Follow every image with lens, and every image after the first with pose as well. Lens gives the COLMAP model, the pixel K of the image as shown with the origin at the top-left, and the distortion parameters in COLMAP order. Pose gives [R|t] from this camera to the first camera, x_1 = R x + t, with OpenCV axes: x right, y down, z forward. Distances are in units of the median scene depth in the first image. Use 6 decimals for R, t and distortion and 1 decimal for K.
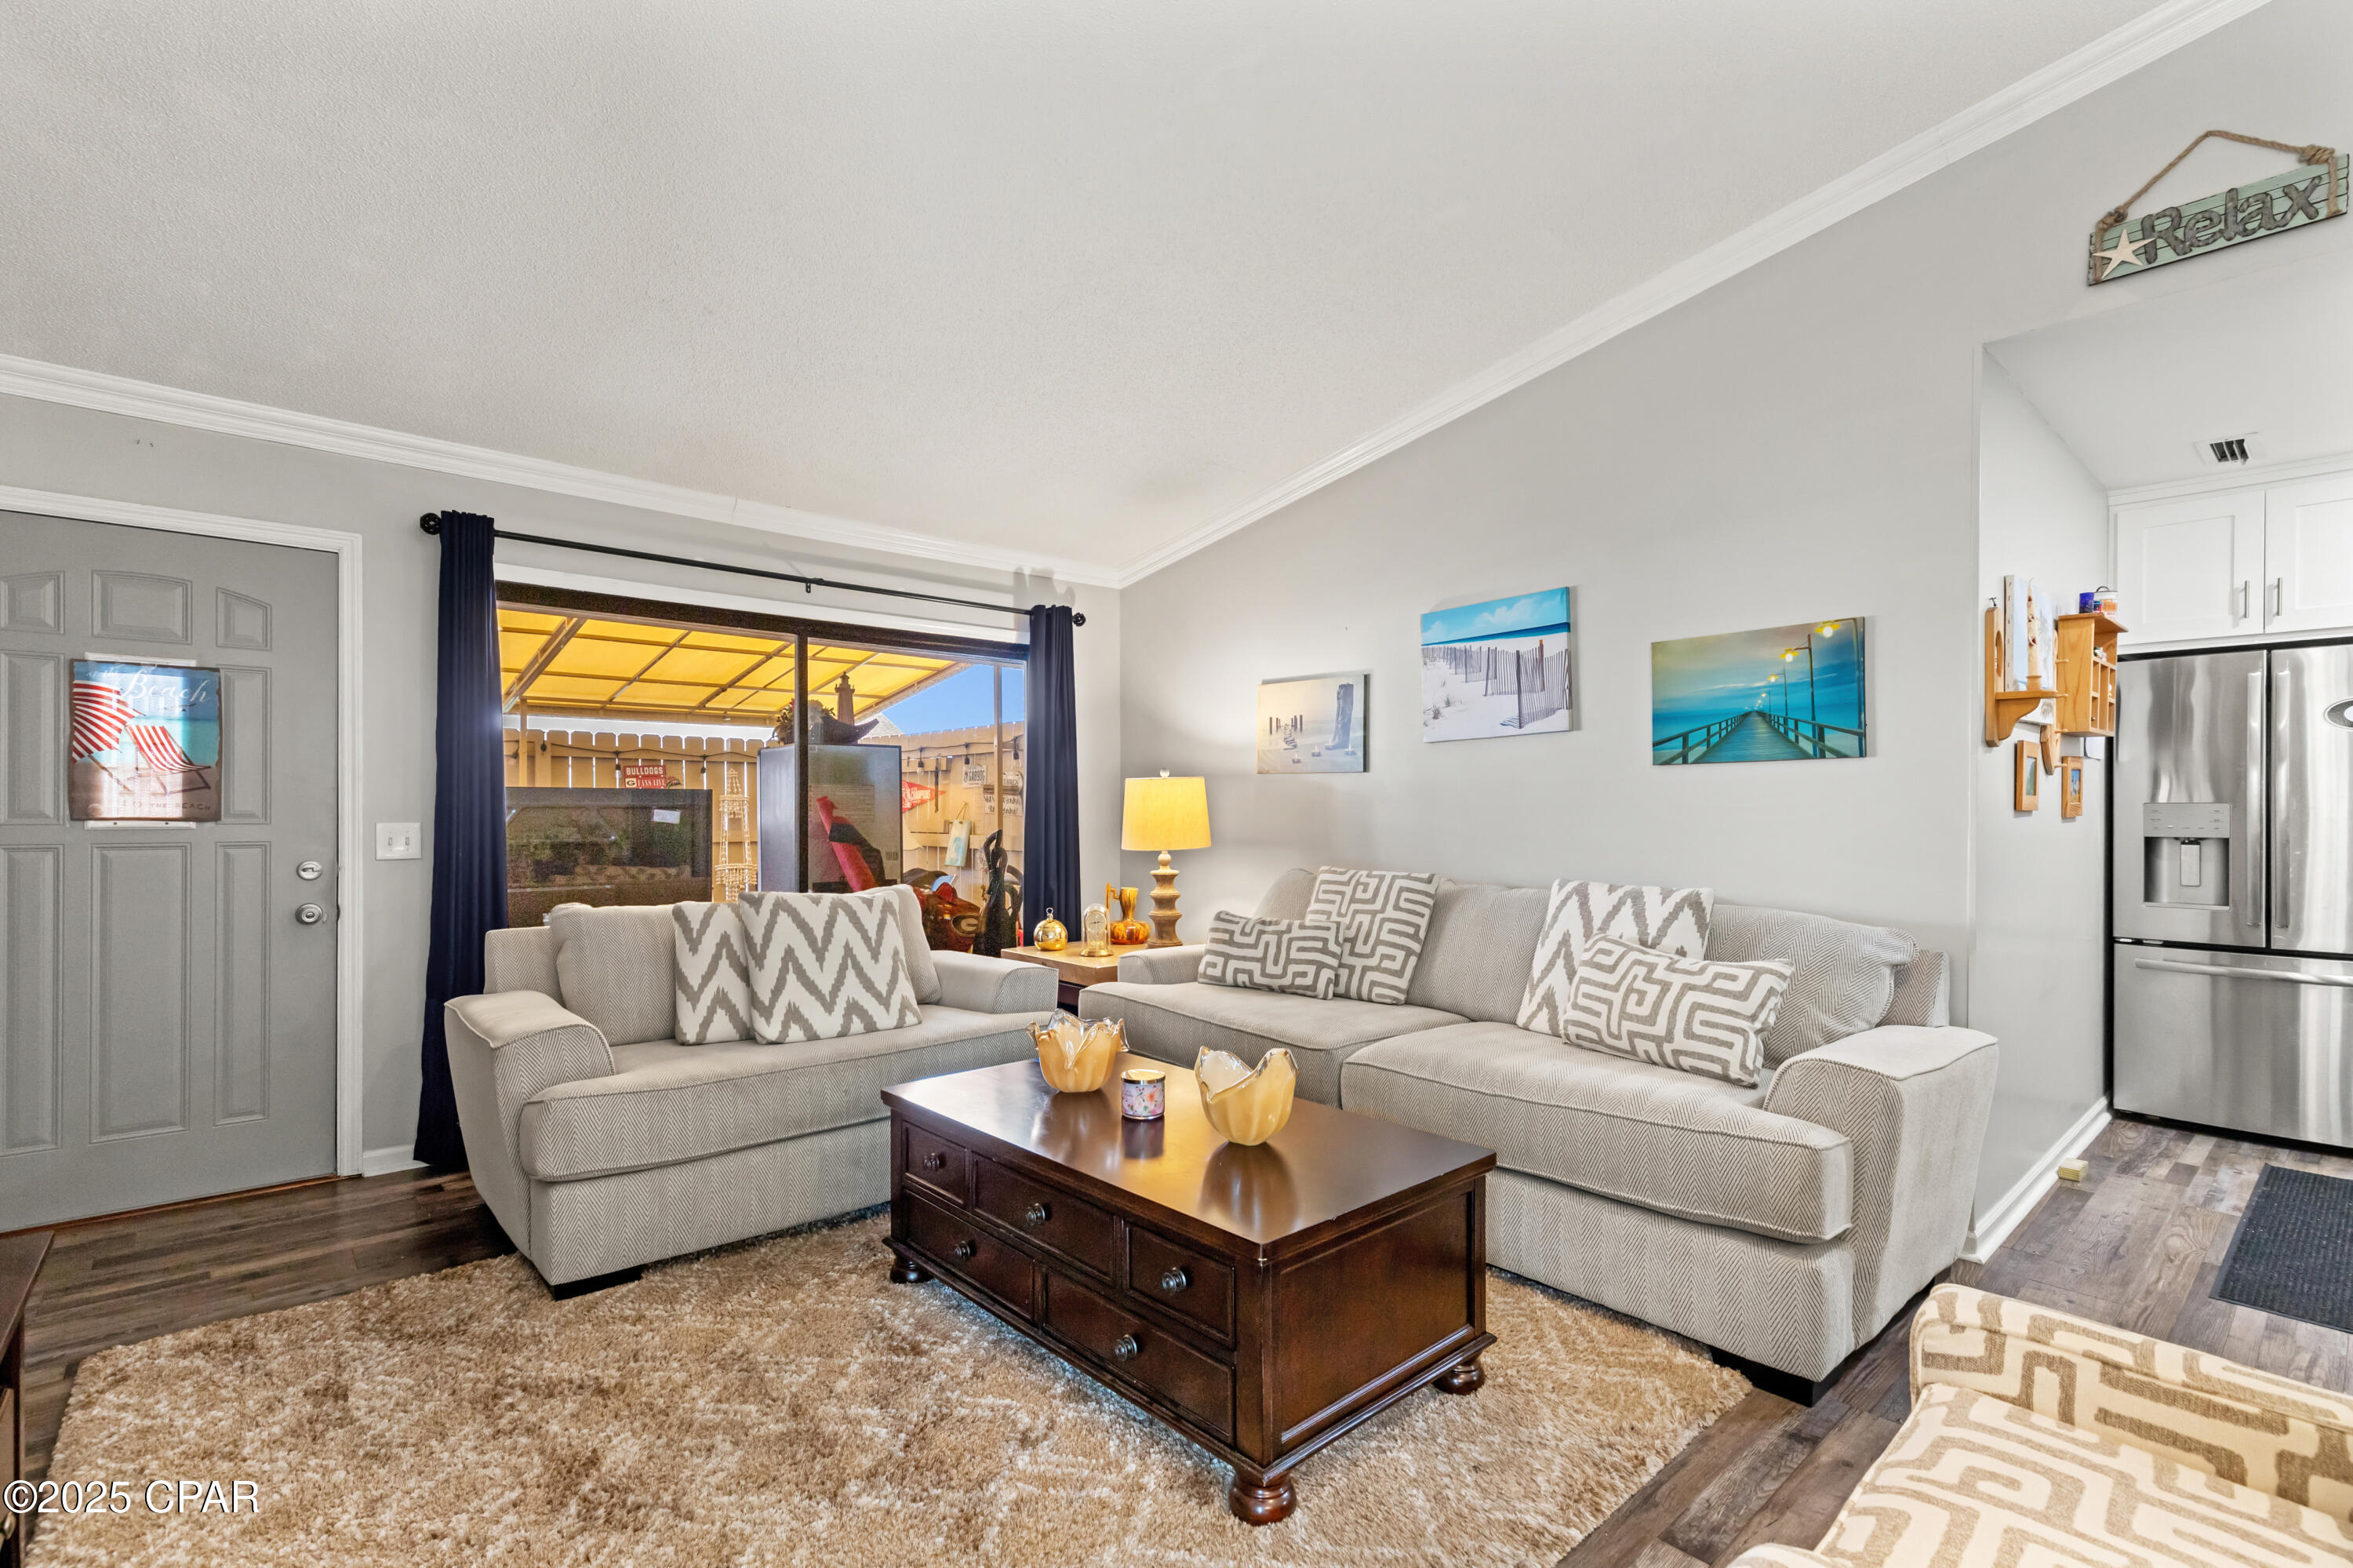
lens RADIAL K [[1070.0, 0, 1176.6], [0, 1070.0, 812.2], [0, 0, 1]] dist [0.007848, 0.000764]
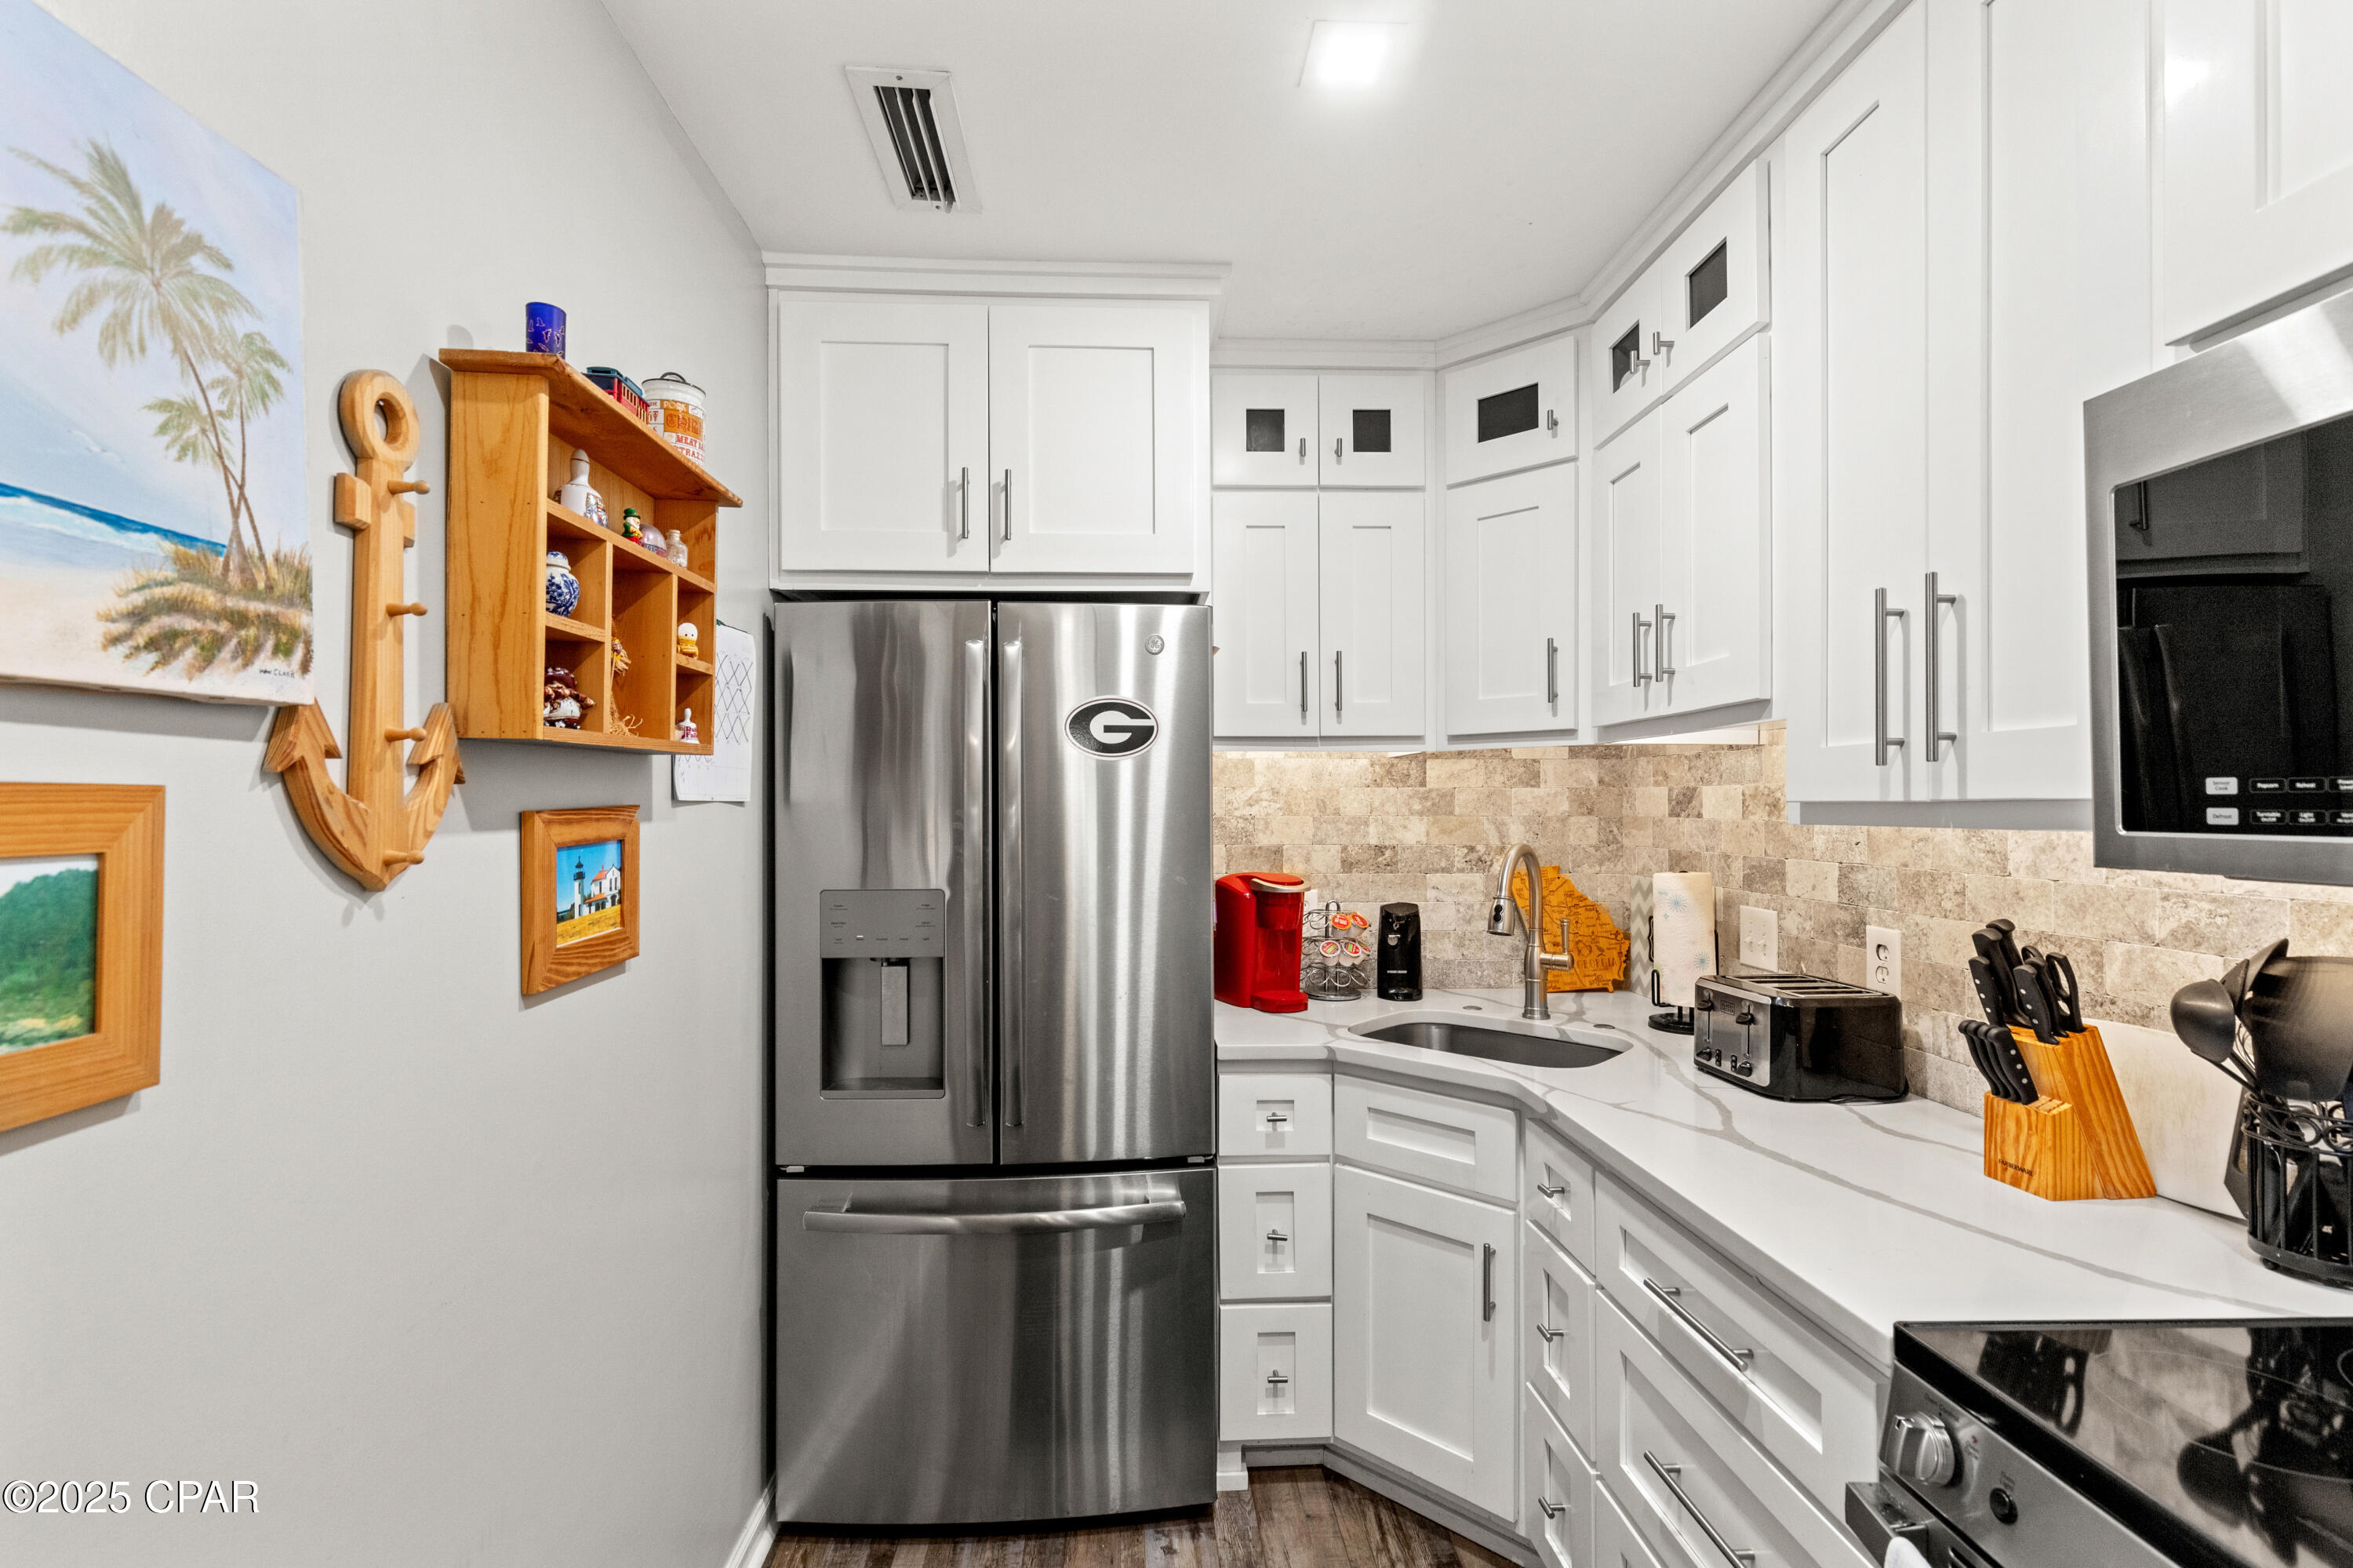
lens RADIAL K [[1070.0, 0, 1164.8], [0, 1070.0, 796.2], [0, 0, 1]] dist [0.007848, 0.000764]
pose [[0.633021, 0.002517, 0.774131, 0.686561], [0.006652, 0.999940, -0.008690, -0.052054], [-0.774106, 0.010651, 0.632966, 0.630103]]
